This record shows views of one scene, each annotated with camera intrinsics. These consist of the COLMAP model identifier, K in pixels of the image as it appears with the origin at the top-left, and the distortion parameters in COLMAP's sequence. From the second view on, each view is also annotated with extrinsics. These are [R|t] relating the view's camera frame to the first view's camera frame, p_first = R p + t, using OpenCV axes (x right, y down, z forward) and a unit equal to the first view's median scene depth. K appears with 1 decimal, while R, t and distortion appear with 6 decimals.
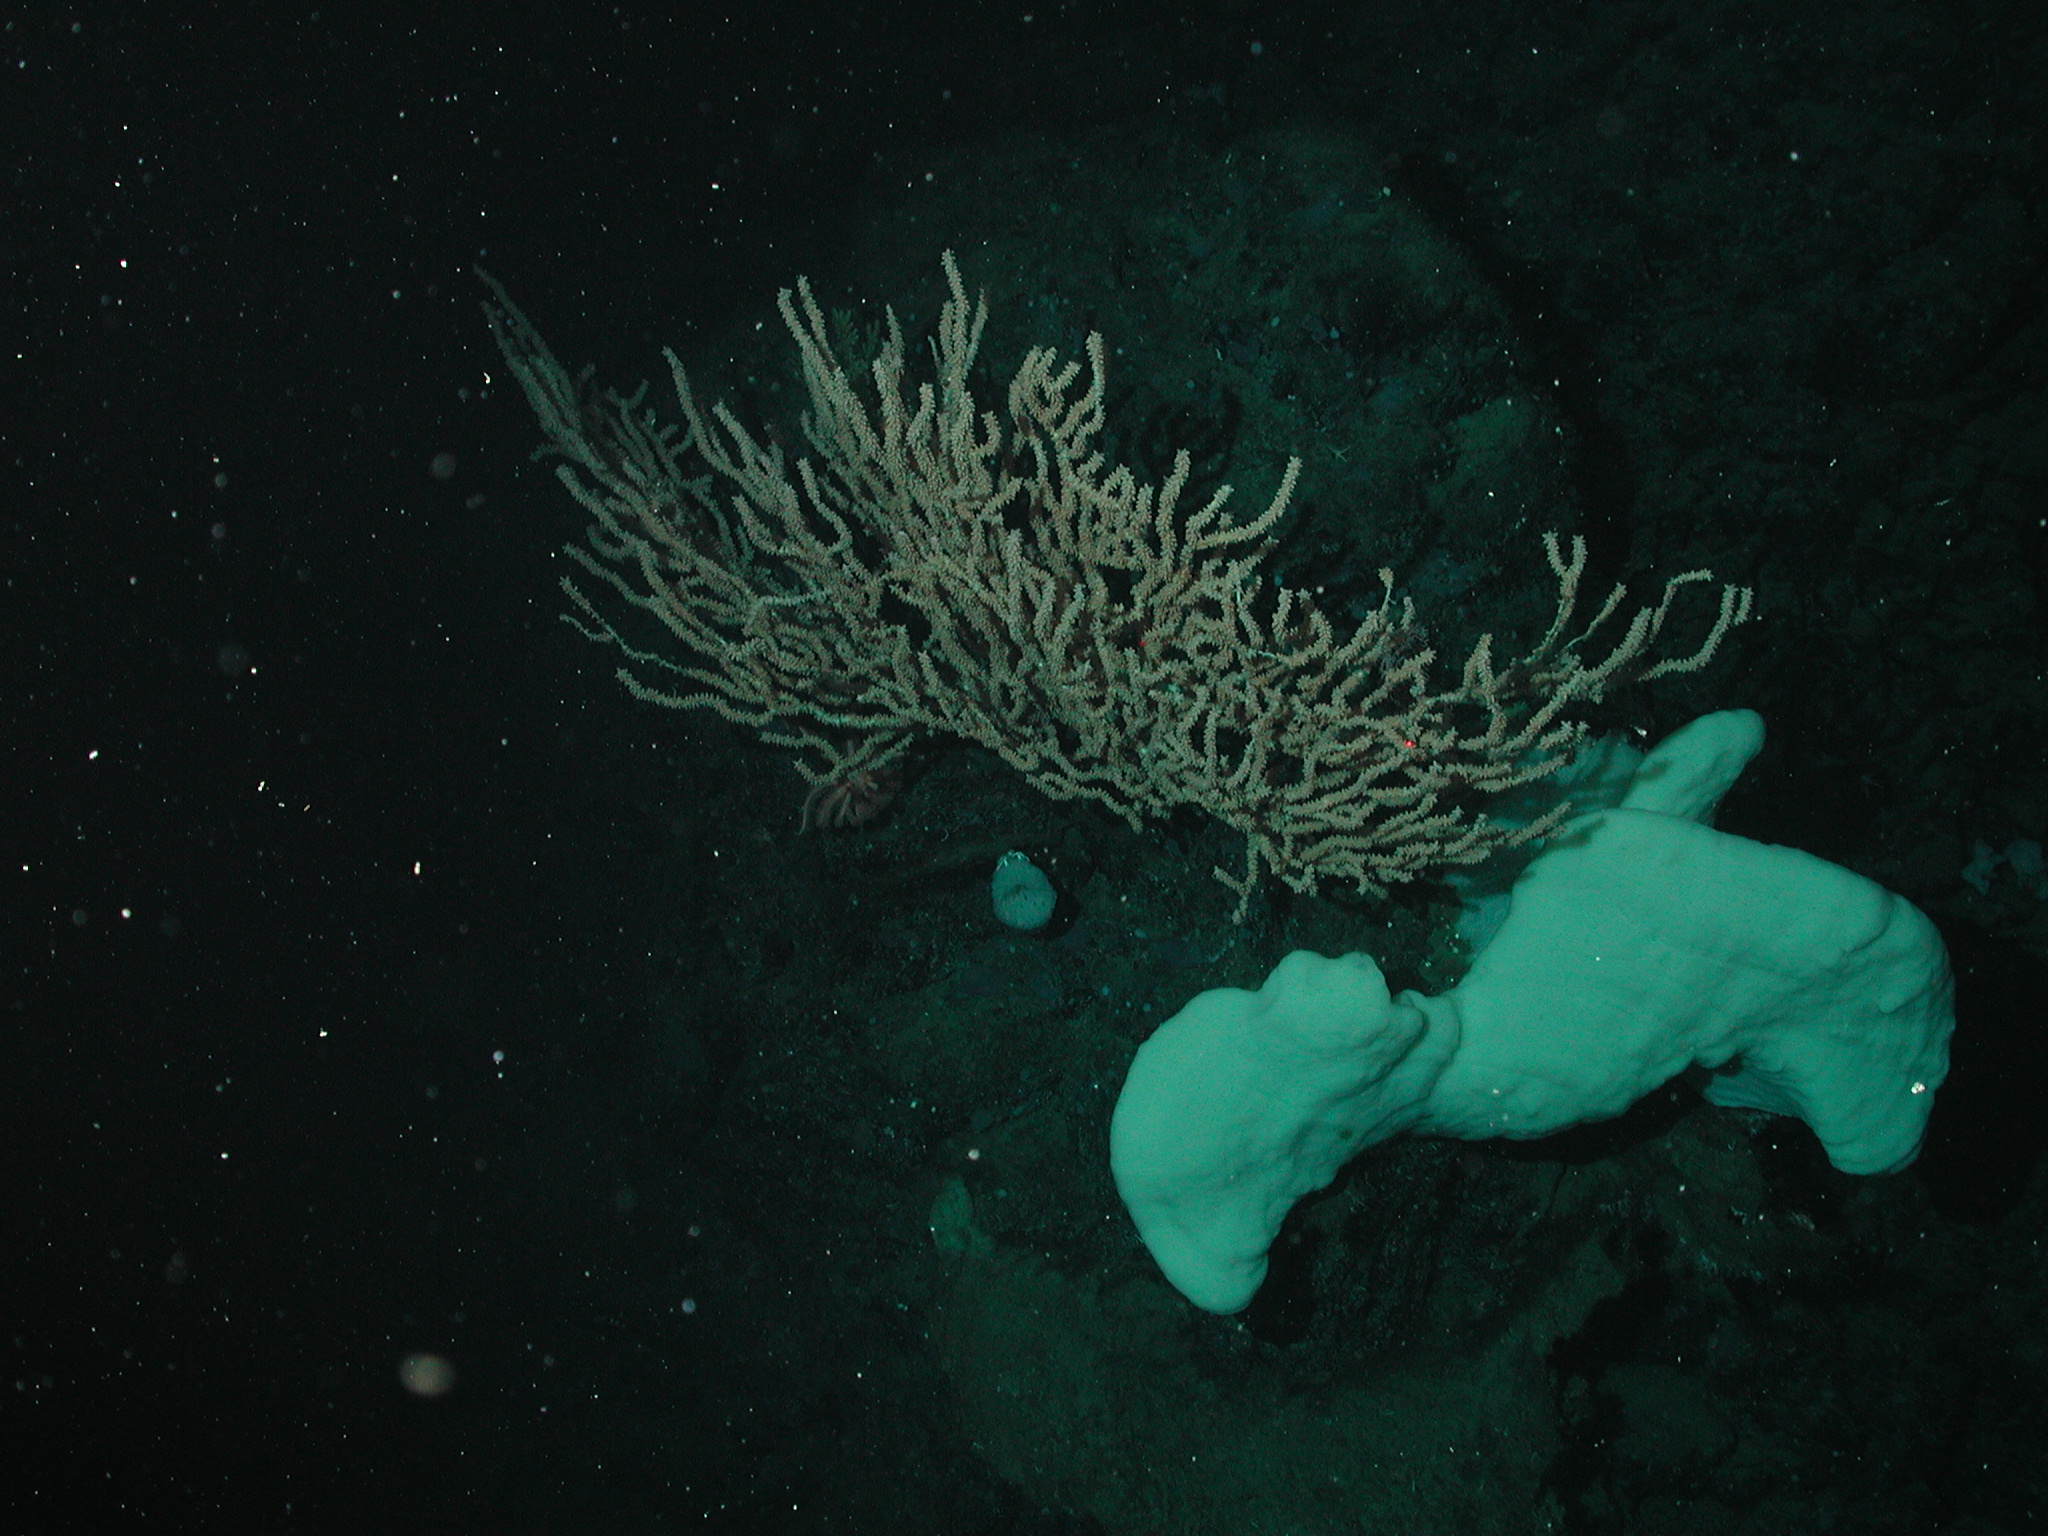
lens RADIAL K [[2284.6, 0, 1028.0], [0, 2284.6, 794.6], [0, 0, 1]] dist [-0.073463, 0.082659]
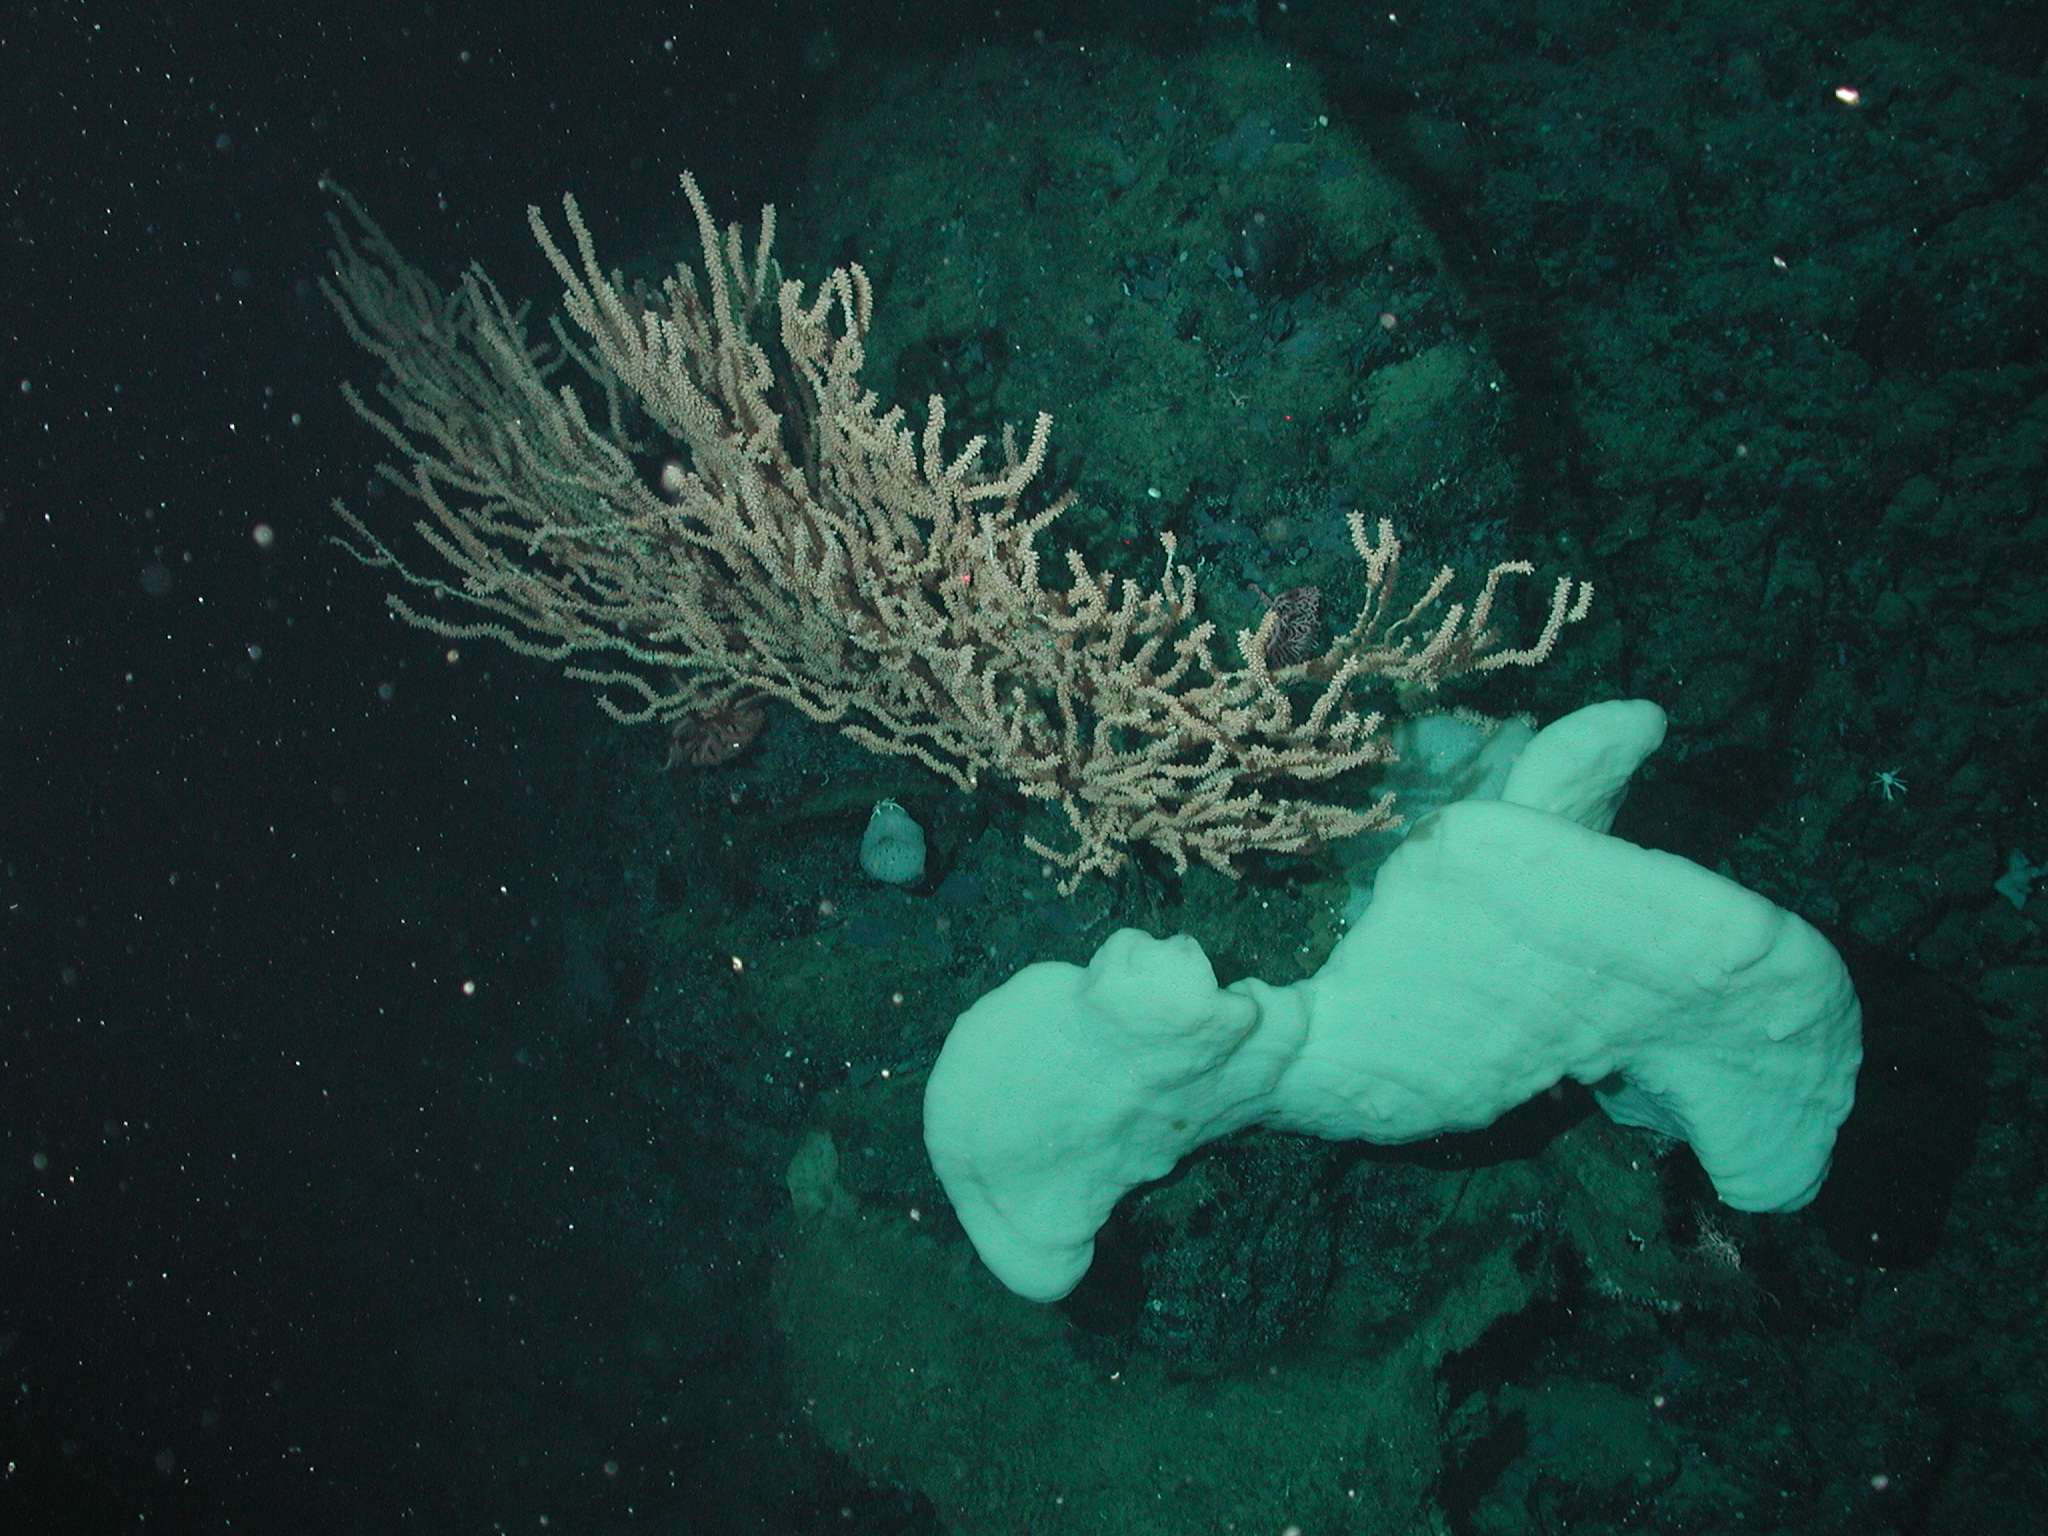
lens RADIAL K [[2284.6, 0, 1028.0], [0, 2284.6, 794.6], [0, 0, 1]] dist [-0.073463, 0.082659]
pose [[0.992446, 0.063235, -0.105132, 0.157066], [-0.059572, 0.997515, 0.037621, -0.018001], [0.107249, -0.031073, 0.993746, 0.053933]]
